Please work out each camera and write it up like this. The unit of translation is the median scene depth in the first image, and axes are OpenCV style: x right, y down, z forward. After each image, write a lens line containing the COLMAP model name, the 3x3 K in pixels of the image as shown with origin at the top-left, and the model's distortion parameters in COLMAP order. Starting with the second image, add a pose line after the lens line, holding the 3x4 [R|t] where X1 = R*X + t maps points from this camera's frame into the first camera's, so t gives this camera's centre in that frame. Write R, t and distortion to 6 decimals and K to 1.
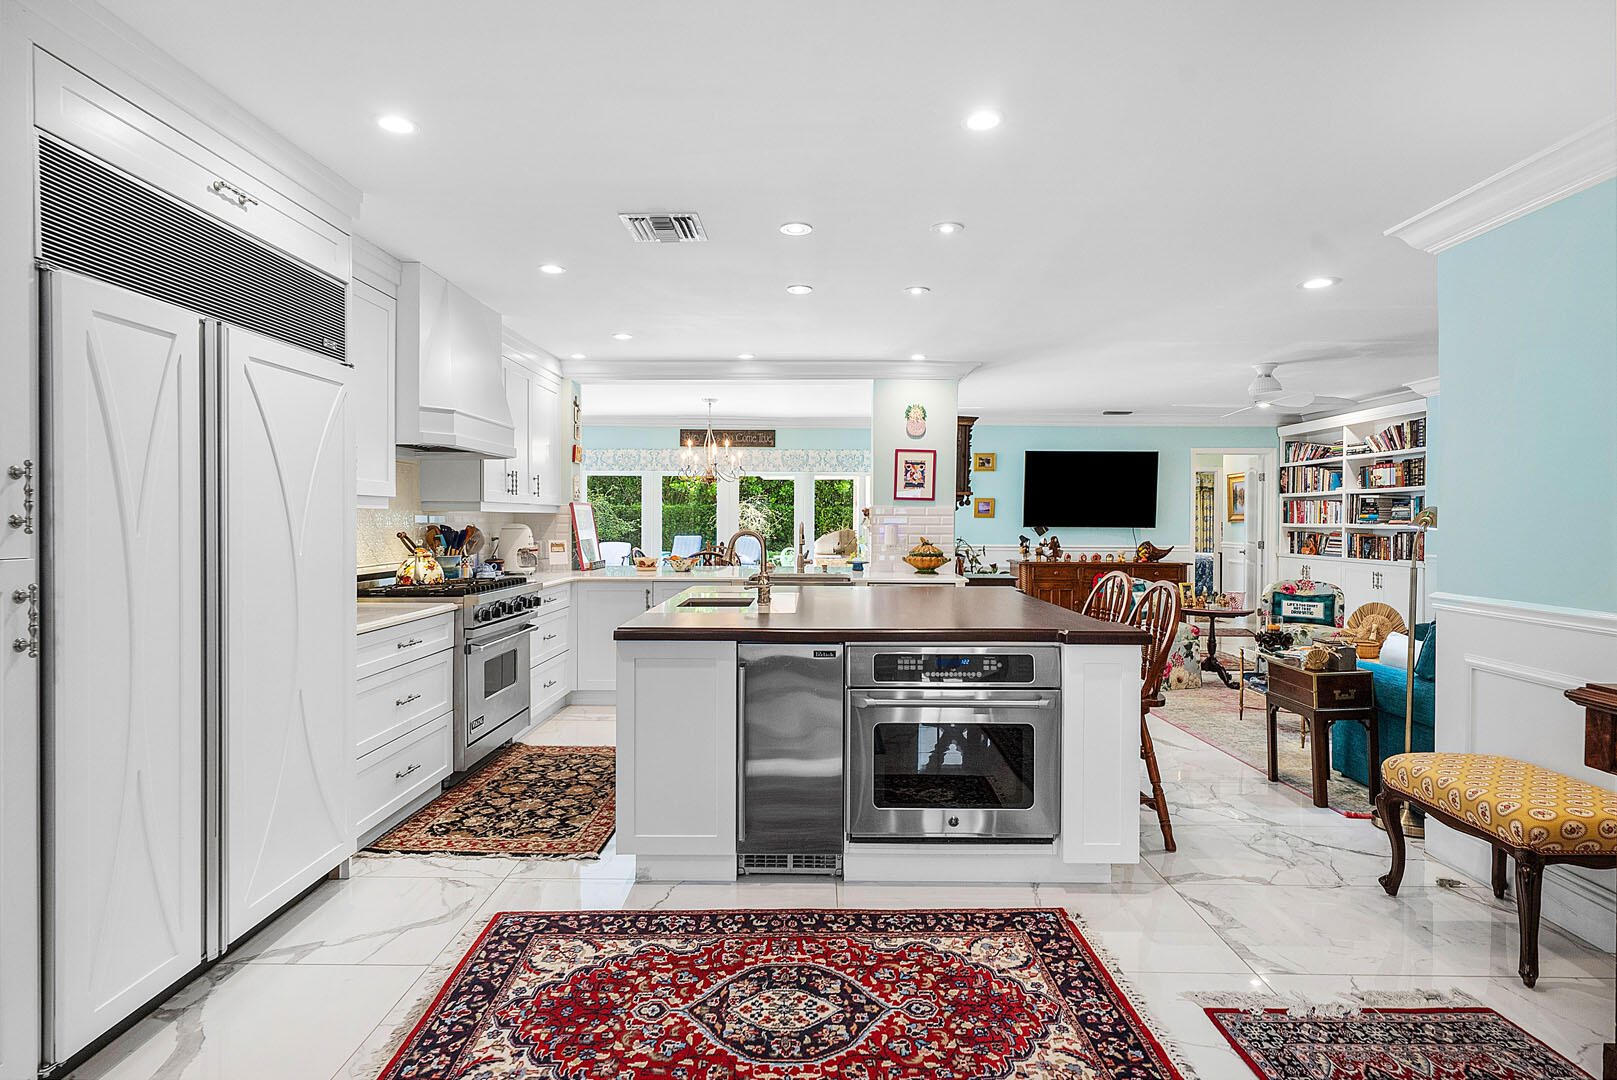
lens RADIAL K [[846.4, 0, 837.2], [0, 846.4, 534.1], [0, 0, 1]] dist [-0.005802, 0.000177]
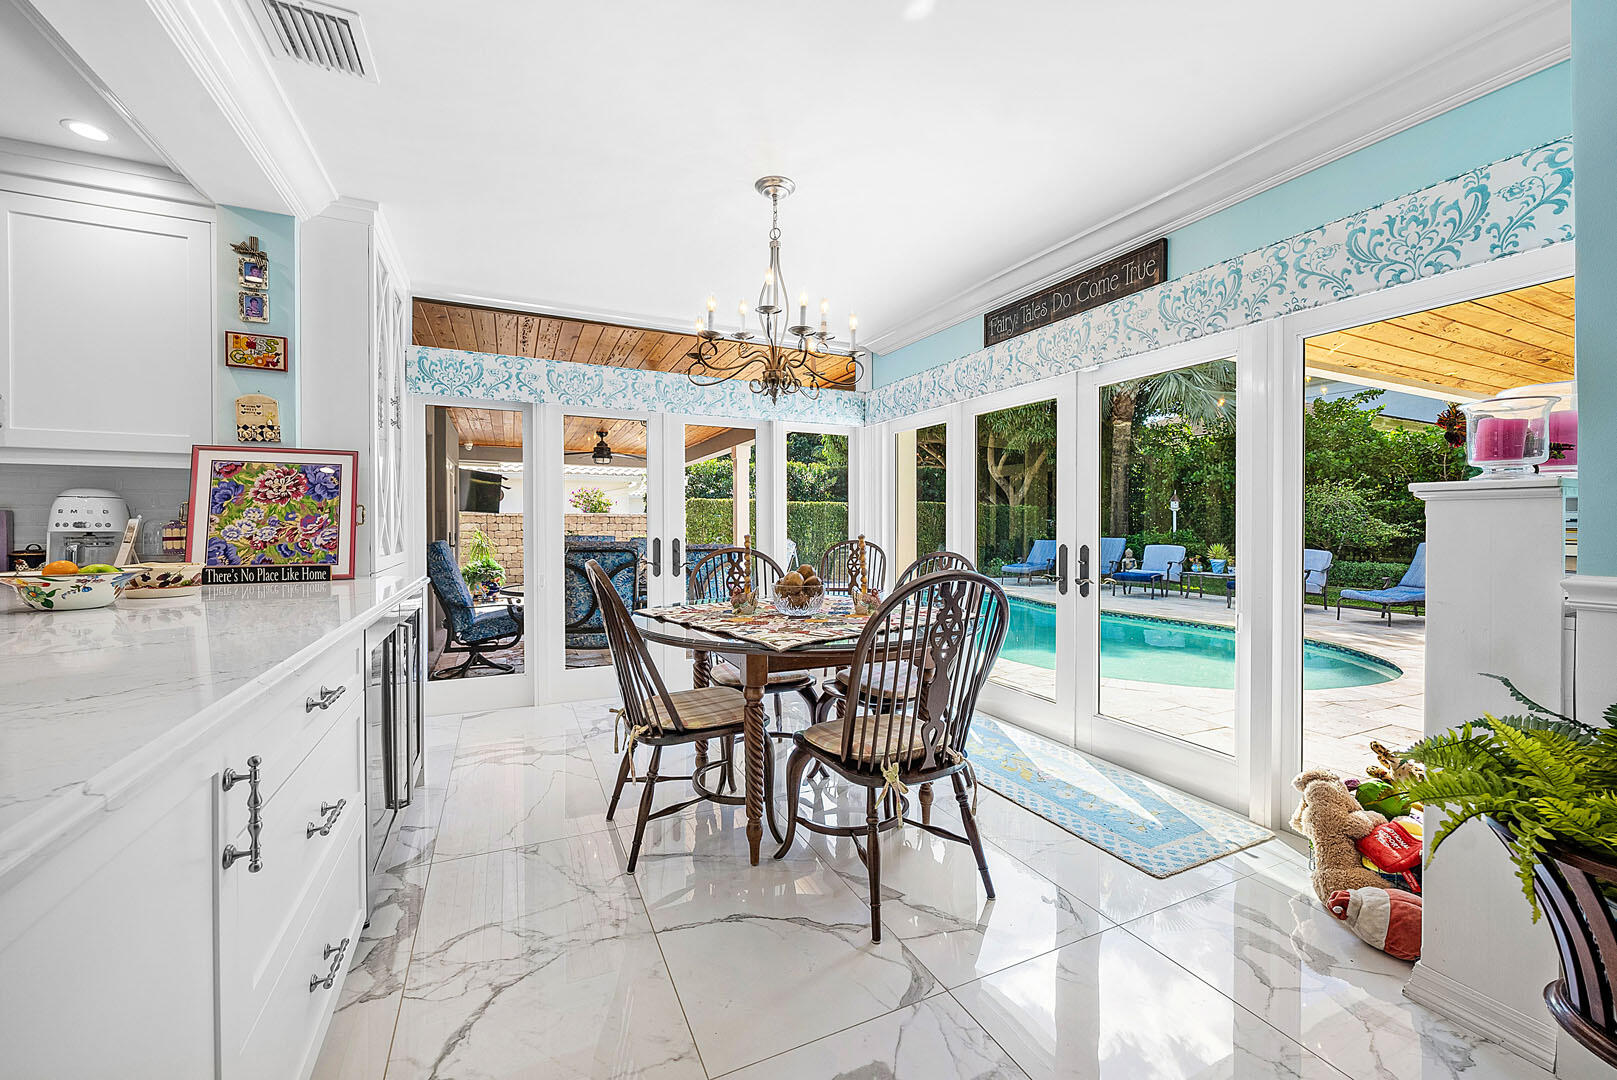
lens RADIAL K [[642.7, 0, 807.9], [0, 642.7, 533.1], [0, 0, 1]] dist [0.002489, 0.000119]
pose [[0.405525, 0.008537, -0.914044, 0.478281], [-0.018684, 0.999825, 0.001049, 0.018085], [0.913893, 0.016653, 0.405613, 3.217128]]
